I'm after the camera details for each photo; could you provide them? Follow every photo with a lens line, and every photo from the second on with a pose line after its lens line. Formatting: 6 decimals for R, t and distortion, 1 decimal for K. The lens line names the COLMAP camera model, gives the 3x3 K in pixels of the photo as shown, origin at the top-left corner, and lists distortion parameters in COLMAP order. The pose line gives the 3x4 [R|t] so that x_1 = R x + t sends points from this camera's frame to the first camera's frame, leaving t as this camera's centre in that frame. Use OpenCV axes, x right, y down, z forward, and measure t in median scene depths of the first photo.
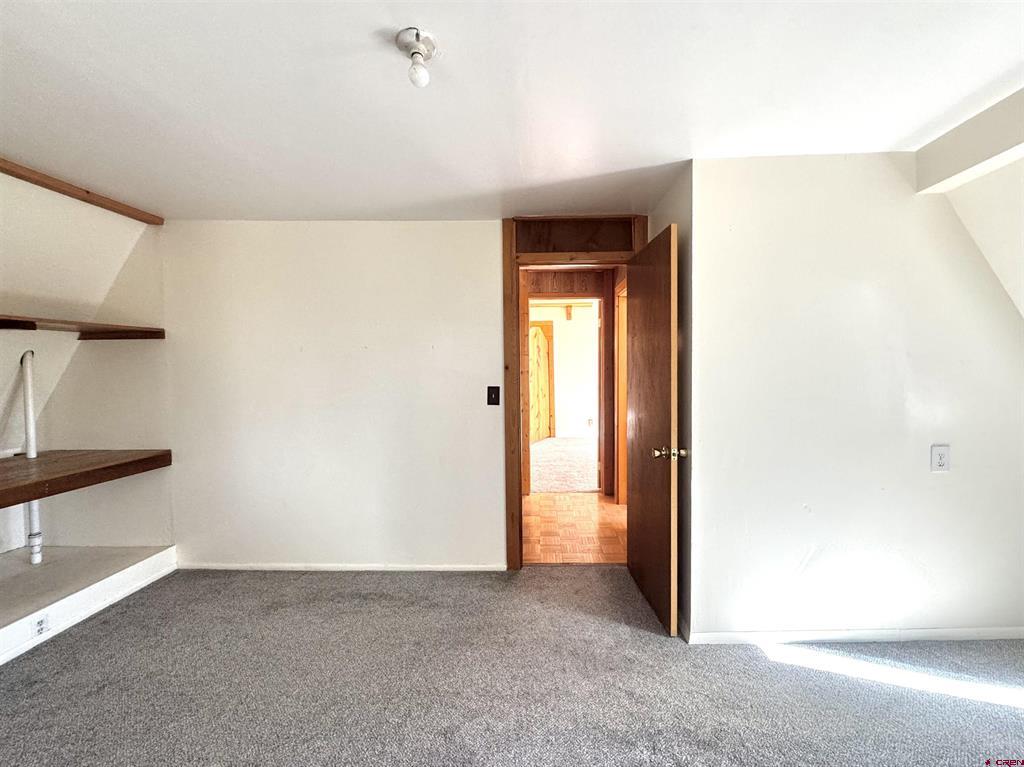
lens RADIAL K [[425.5, 0, 512.0], [0, 425.5, 383.5], [0, 0, 1]] dist [-0.000187, -0.000190]
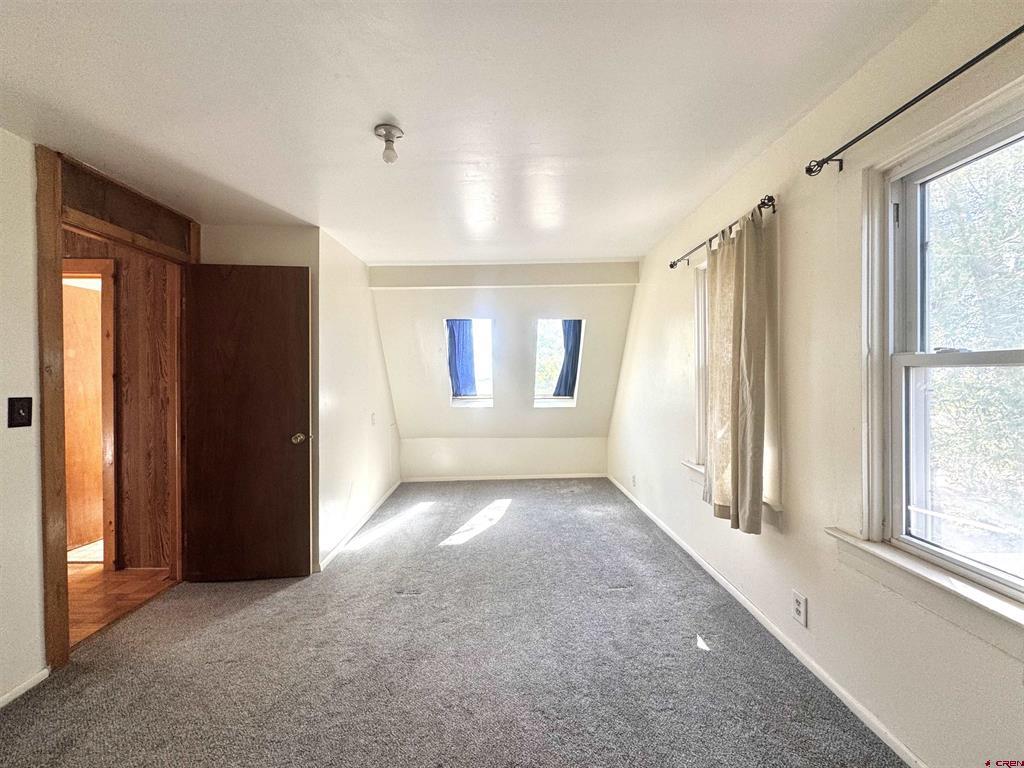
lens RADIAL K [[425.5, 0, 512.0], [0, 425.5, 384.0], [0, 0, 1]] dist [-0.000187, -0.000190]
pose [[-0.049035, -0.007636, 0.998768, -0.724008], [0.045550, 0.998913, 0.009873, 0.014320], [-0.997758, 0.045978, -0.048634, 0.309363]]
